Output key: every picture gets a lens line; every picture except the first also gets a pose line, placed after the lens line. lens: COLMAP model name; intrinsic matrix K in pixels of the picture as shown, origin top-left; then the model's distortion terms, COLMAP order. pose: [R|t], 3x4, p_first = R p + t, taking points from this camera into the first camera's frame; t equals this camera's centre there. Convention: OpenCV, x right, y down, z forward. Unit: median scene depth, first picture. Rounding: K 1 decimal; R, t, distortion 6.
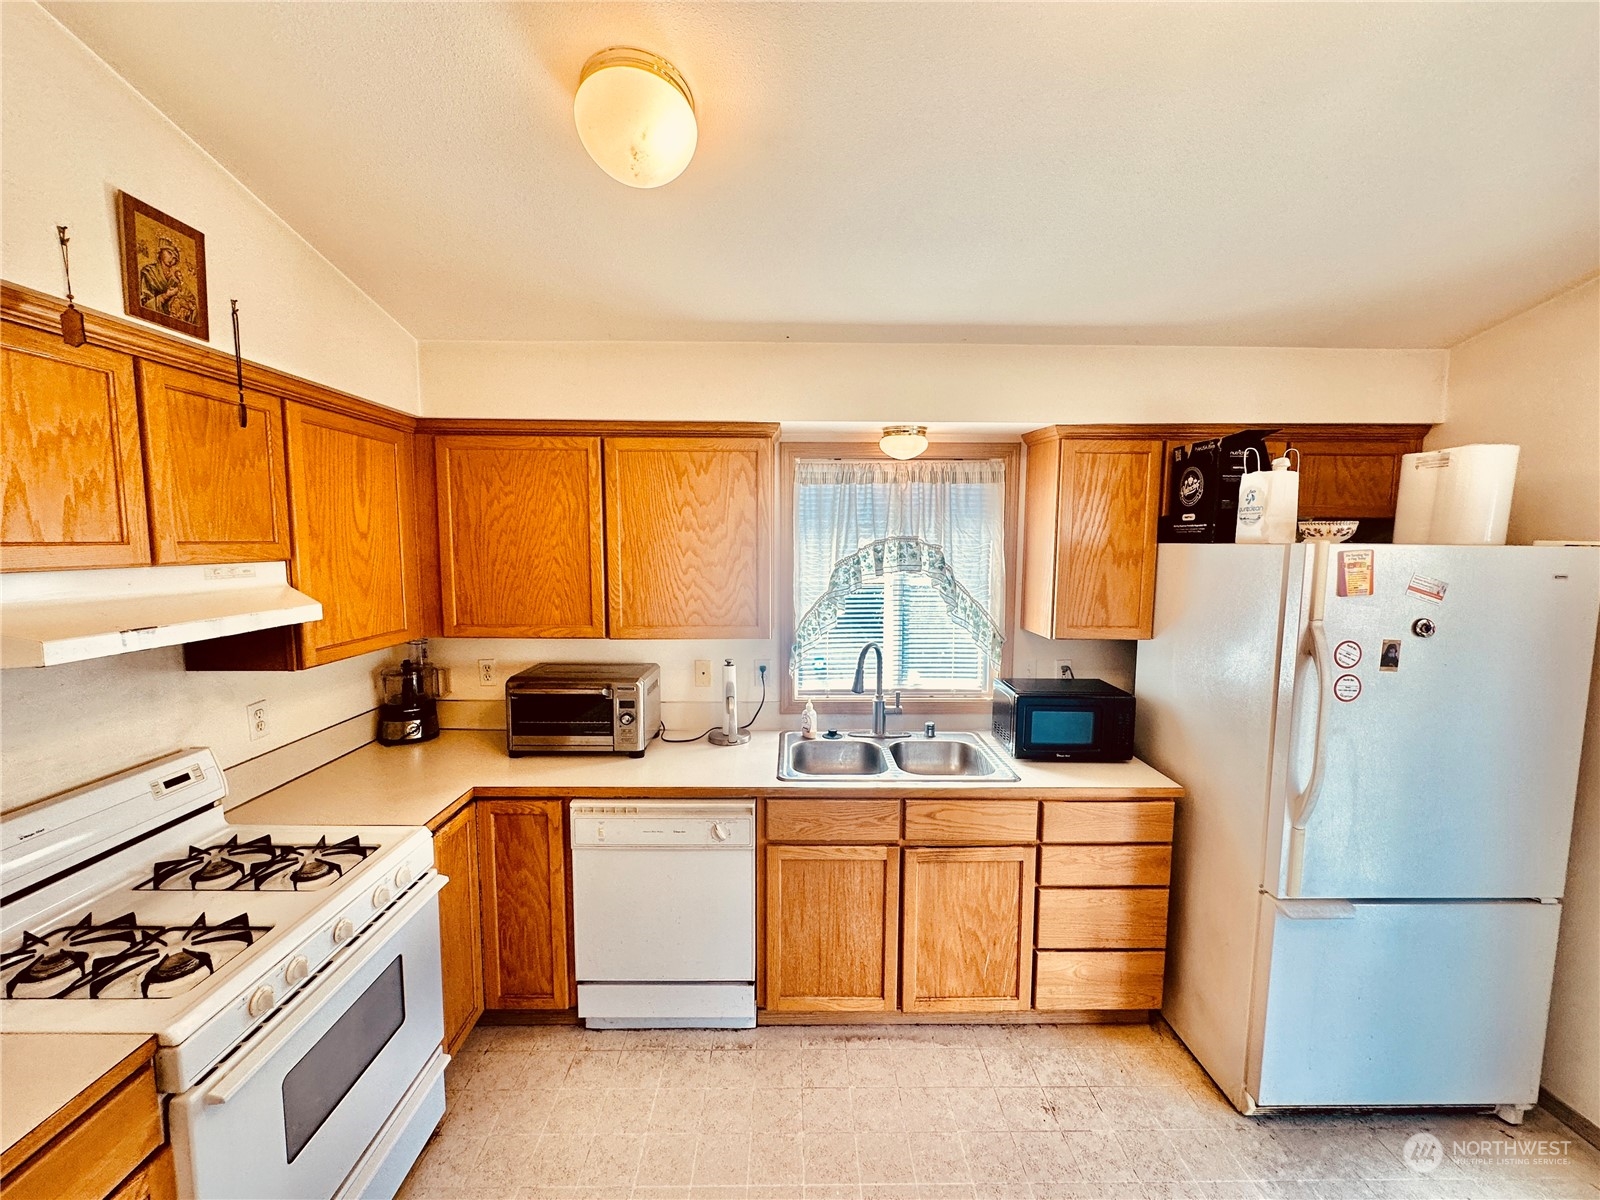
lens RADIAL K [[646.8, 0, 800.0], [0, 646.8, 600.0], [0, 0, 1]] dist [0.002874, 0.000322]
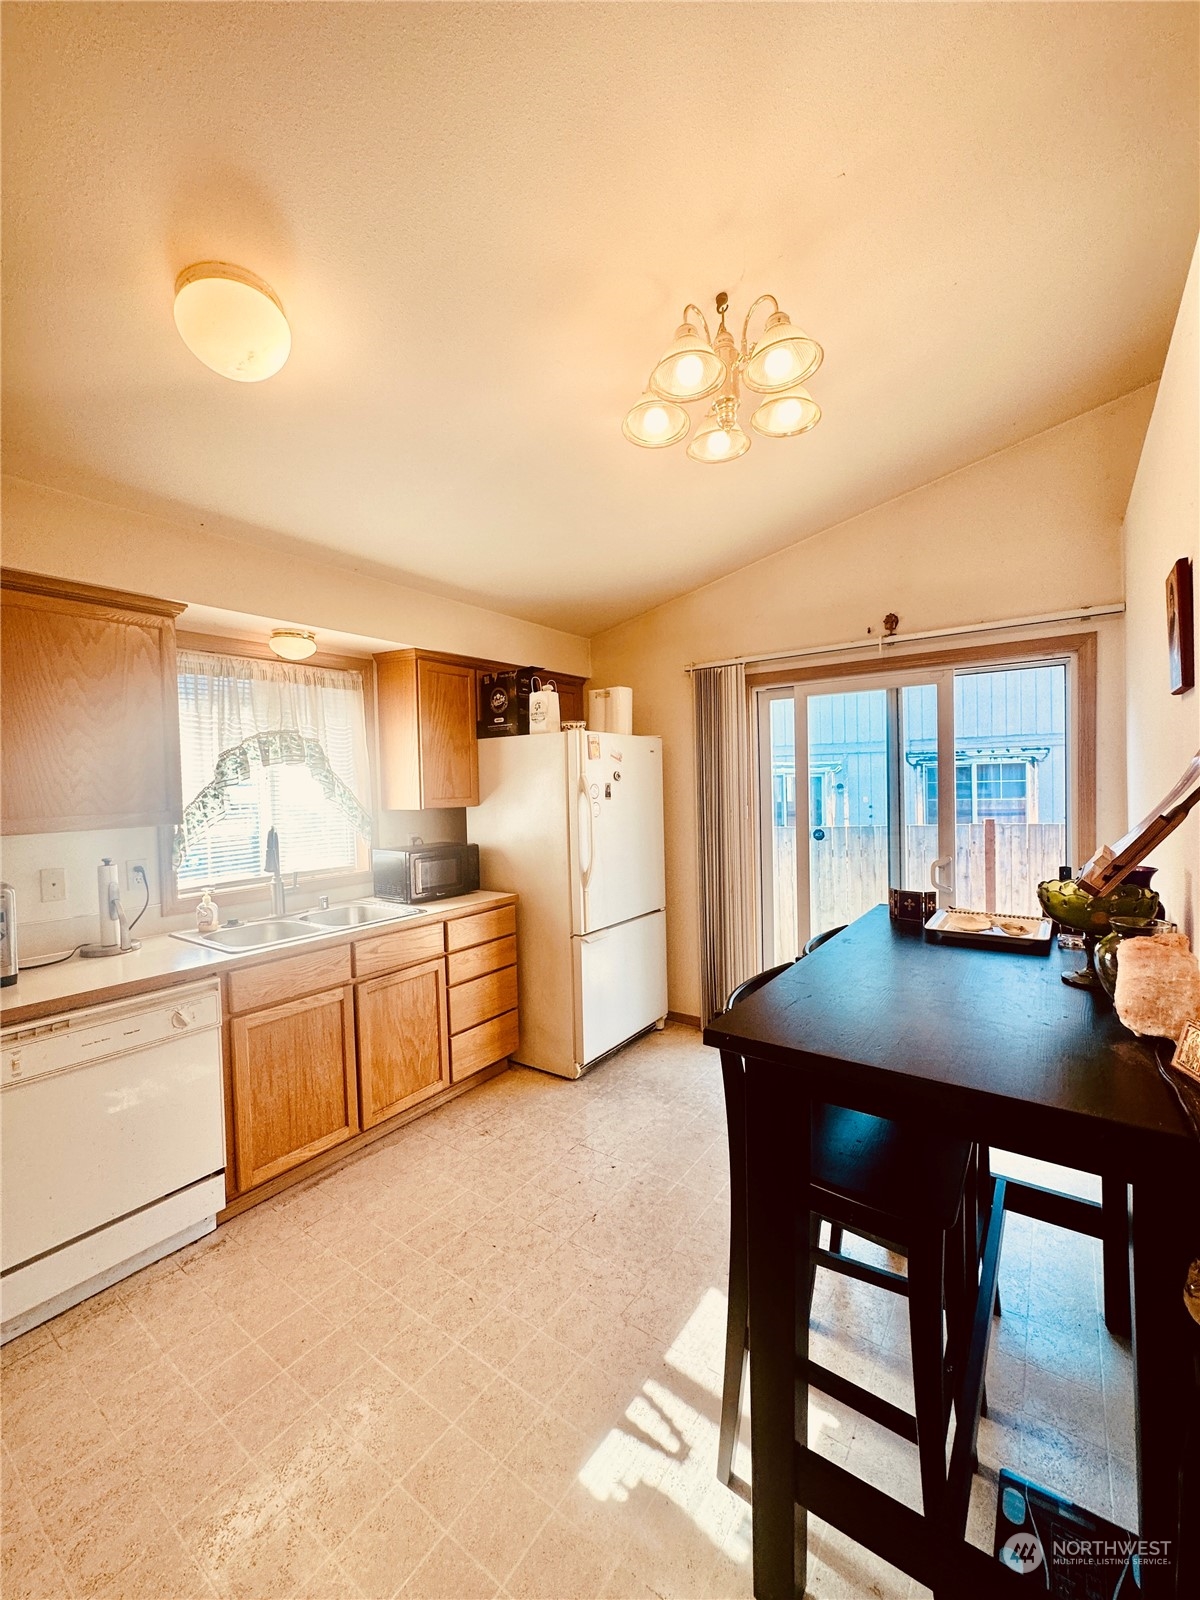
lens RADIAL K [[637.7, 0, 600.0], [0, 637.7, 800.0], [0, 0, 1]] dist [0.000313, -0.000017]
pose [[0.595894, -0.041031, 0.802014, -0.476831], [0.106217, 0.993947, -0.028068, 0.128558], [-0.796008, 0.101913, 0.596645, -0.070781]]
